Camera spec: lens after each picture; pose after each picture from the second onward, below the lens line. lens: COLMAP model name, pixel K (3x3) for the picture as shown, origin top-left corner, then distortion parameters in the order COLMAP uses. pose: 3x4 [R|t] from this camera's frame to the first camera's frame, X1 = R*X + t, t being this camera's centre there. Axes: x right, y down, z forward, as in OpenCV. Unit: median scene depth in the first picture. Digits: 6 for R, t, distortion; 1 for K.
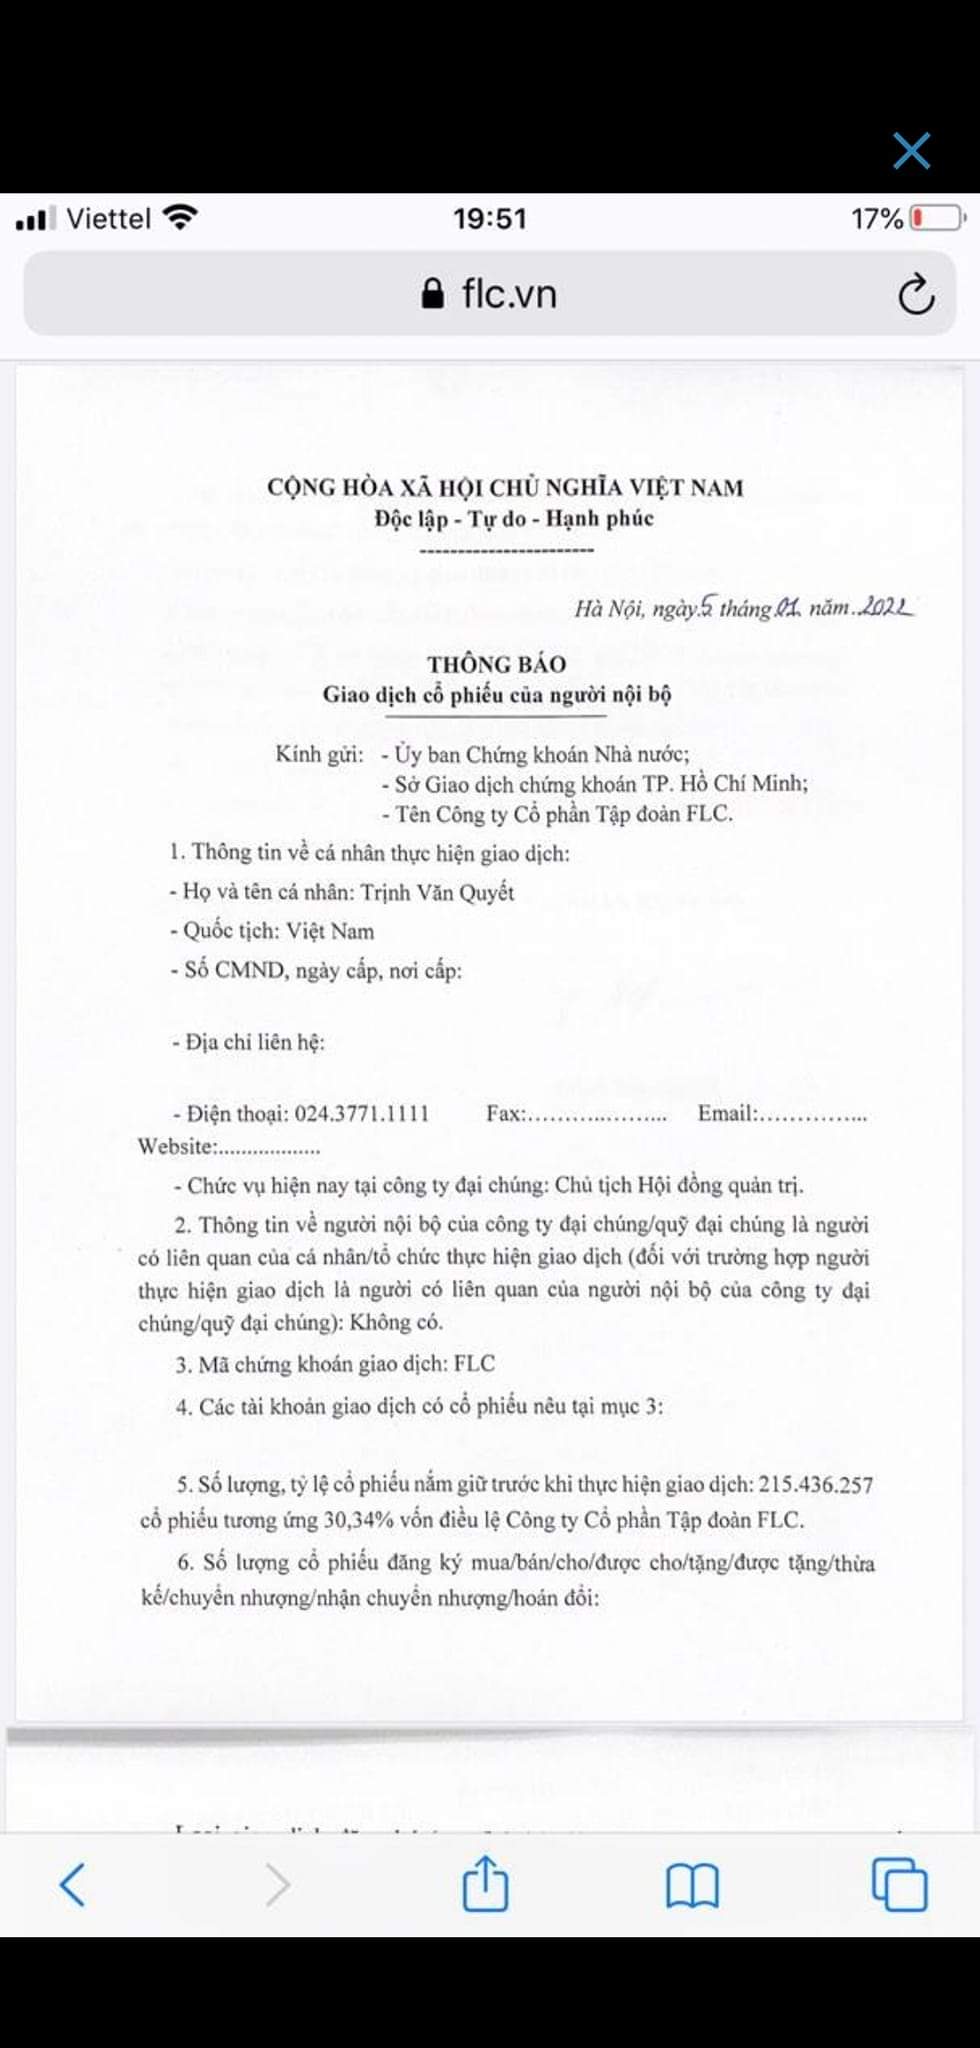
lens RADIAL K [[1565.2, 0, 488.9], [0, 1565.2, 1023.5], [0, 0, 1]] dist [-0.001852, -0.002455]
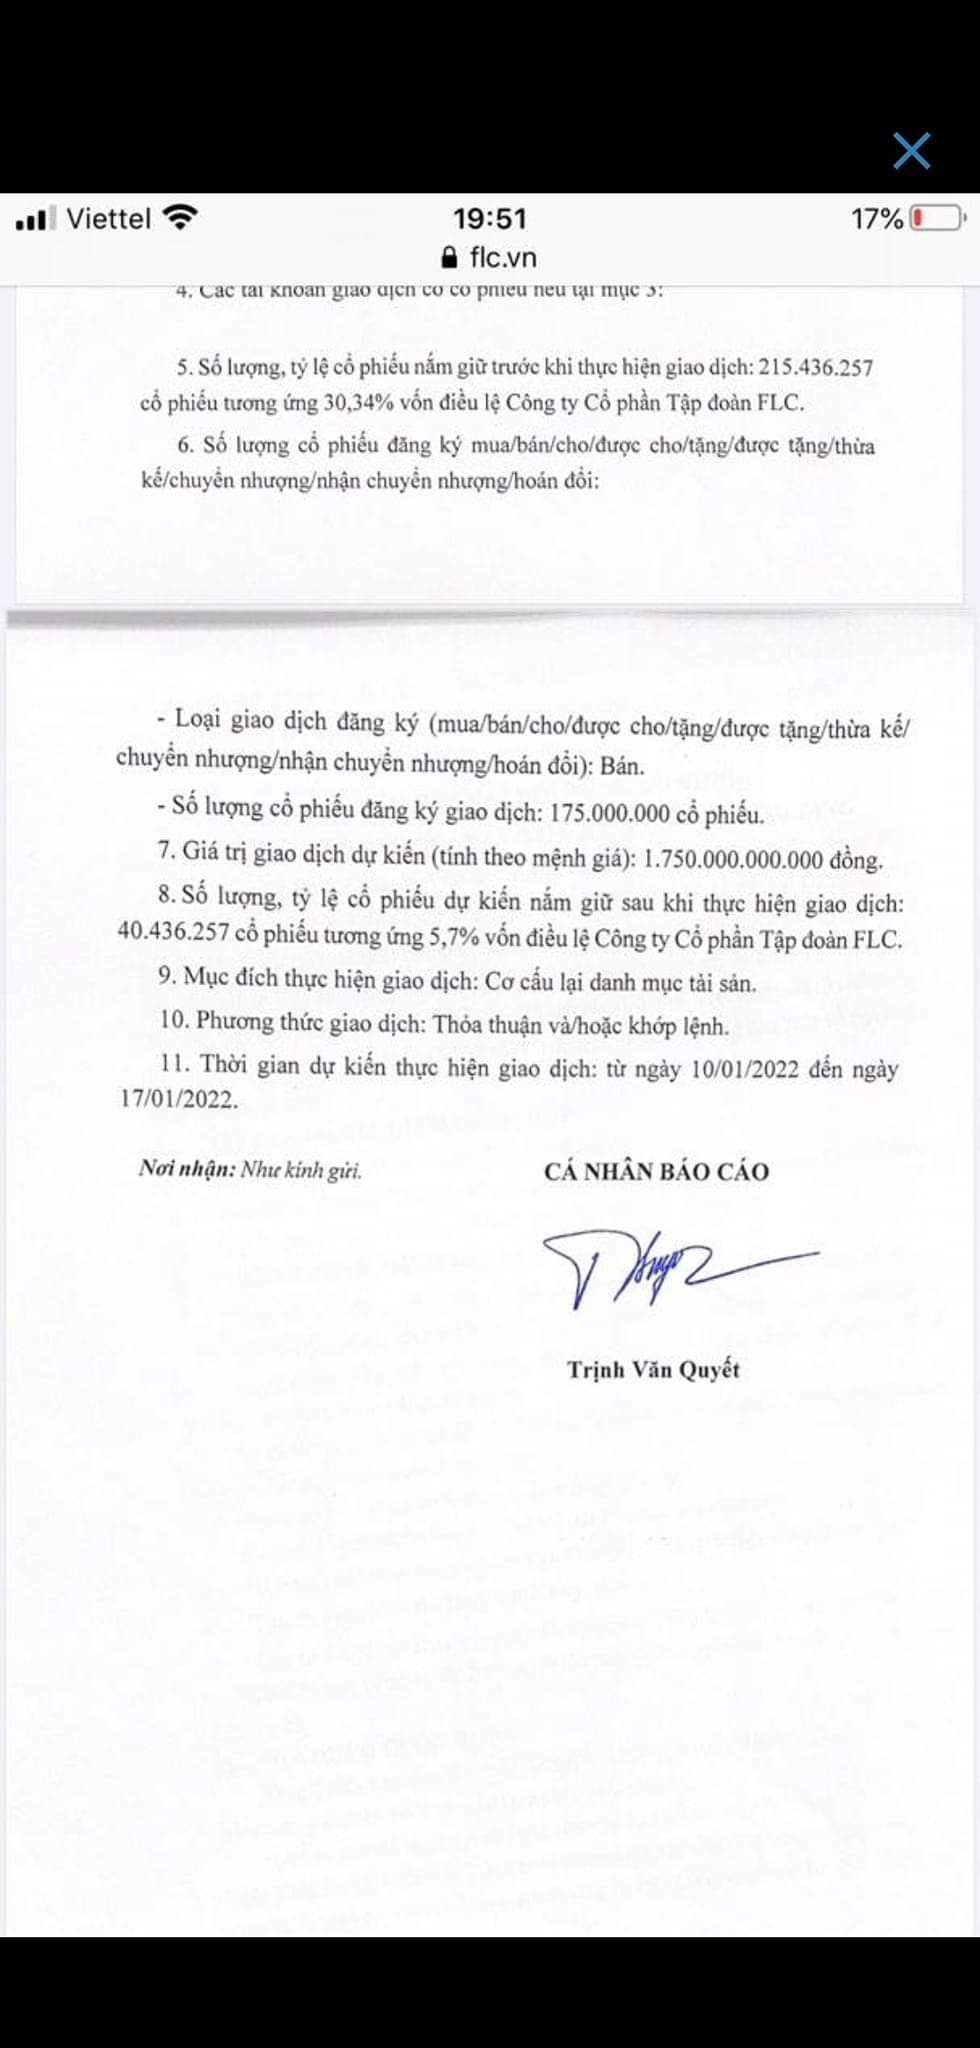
lens RADIAL K [[1565.2, 0, 491.4], [0, 1565.2, 1024.5], [0, 0, 1]] dist [-0.001852, -0.002455]
pose [[0.999997, -0.002327, 0.000352, 0.000326], [0.002327, 0.999997, 0.000107, 0.714563], [-0.000352, -0.000107, 1.000000, 0.000108]]
